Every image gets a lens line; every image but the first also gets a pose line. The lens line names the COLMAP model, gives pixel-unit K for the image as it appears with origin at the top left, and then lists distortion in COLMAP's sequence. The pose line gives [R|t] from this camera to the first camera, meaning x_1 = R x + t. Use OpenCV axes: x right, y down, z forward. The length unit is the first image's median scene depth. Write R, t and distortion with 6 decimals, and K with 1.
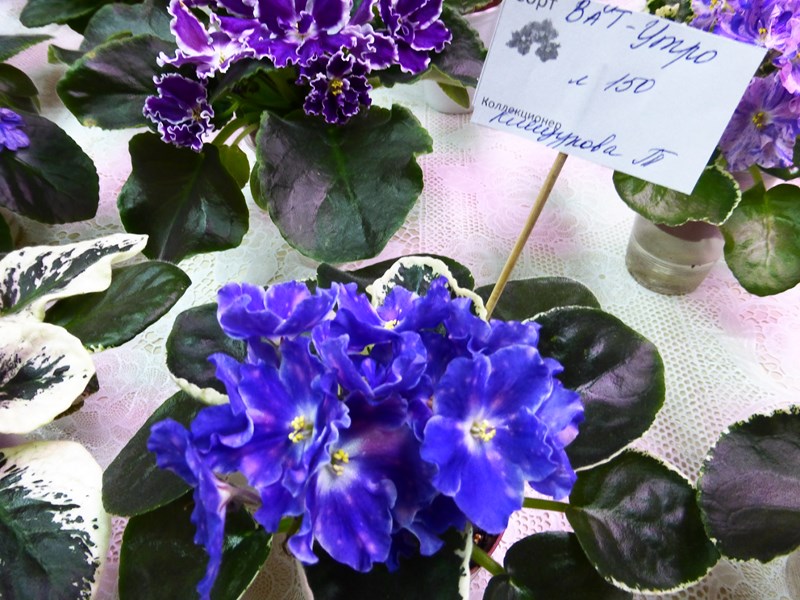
lens RADIAL K [[560.8, 0, 400.0], [0, 560.8, 300.0], [0, 0, 1]] dist [-0.045375, 0.035736]
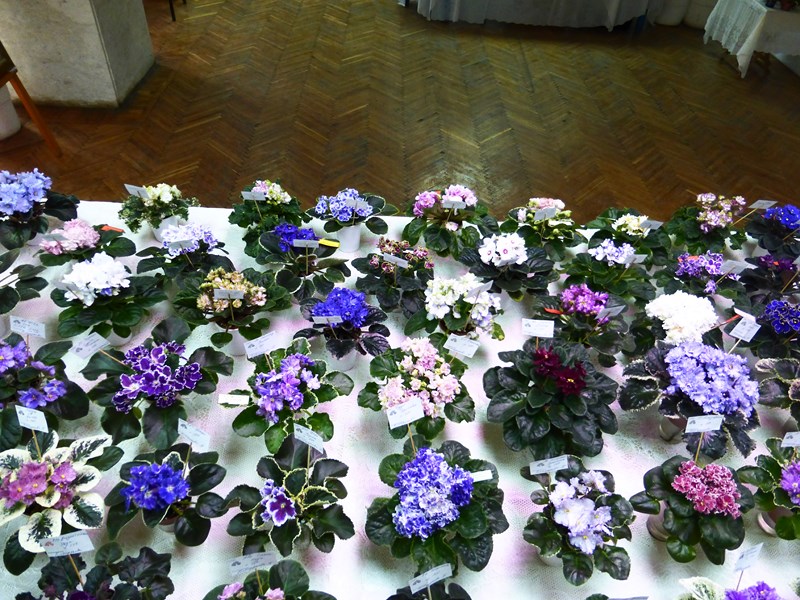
lens RADIAL K [[560.8, 0, 400.0], [0, 560.8, 300.0], [0, 0, 1]] dist [-0.045375, 0.035736]
pose [[0.991684, 0.016102, 0.127684, 0.984700], [-0.004038, 0.995547, -0.094184, -0.695620], [-0.128632, 0.092885, 0.987333, -3.045057]]
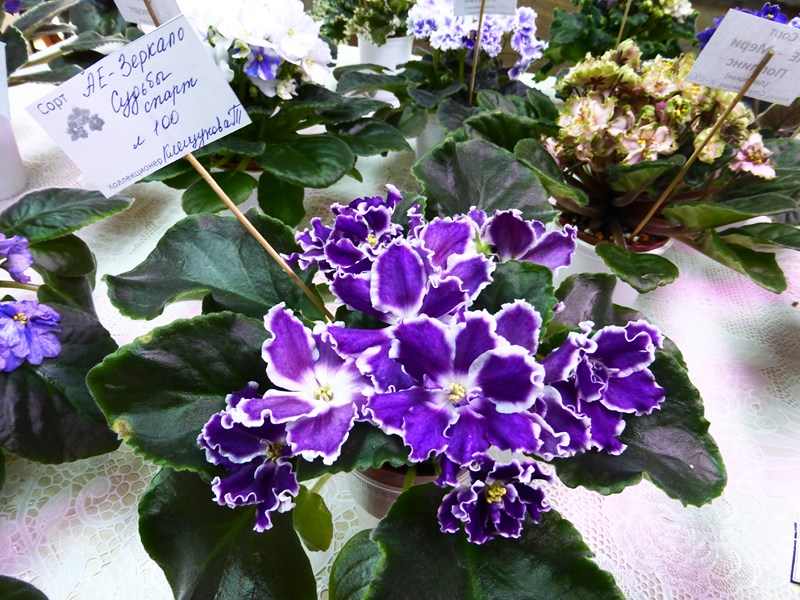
lens RADIAL K [[560.8, 0, 400.0], [0, 560.8, 300.0], [0, 0, 1]] dist [-0.045375, 0.035736]
pose [[0.979123, 0.187725, -0.077960, -0.208716], [-0.196059, 0.973416, -0.118413, -0.493446], [0.053659, 0.131226, 0.989899, 0.331577]]
